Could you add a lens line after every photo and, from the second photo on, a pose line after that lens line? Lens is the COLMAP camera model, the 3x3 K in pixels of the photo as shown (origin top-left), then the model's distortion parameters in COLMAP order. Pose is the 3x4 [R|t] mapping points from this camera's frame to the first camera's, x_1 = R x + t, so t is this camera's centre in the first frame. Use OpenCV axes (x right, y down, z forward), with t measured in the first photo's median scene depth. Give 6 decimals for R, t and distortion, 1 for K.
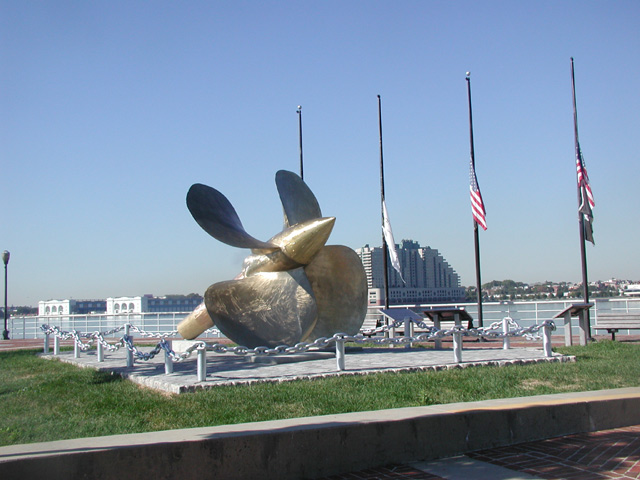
lens RADIAL K [[837.0, 0, 321.2], [0, 837.0, 245.1], [0, 0, 1]] dist [-0.019913, 0.000000]
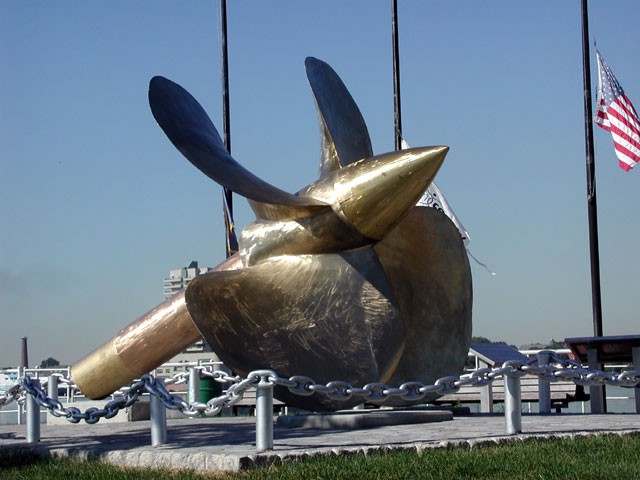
lens RADIAL K [[1714.3, 0, 321.8], [0, 1714.3, 240.9], [0, 0, 1]] dist [0.231847, 0.000000]
pose [[0.992197, 0.013110, 0.123989, -0.184616], [-0.011665, 0.999855, -0.012374, 0.037658], [-0.124133, 0.010831, 0.992206, -0.028291]]
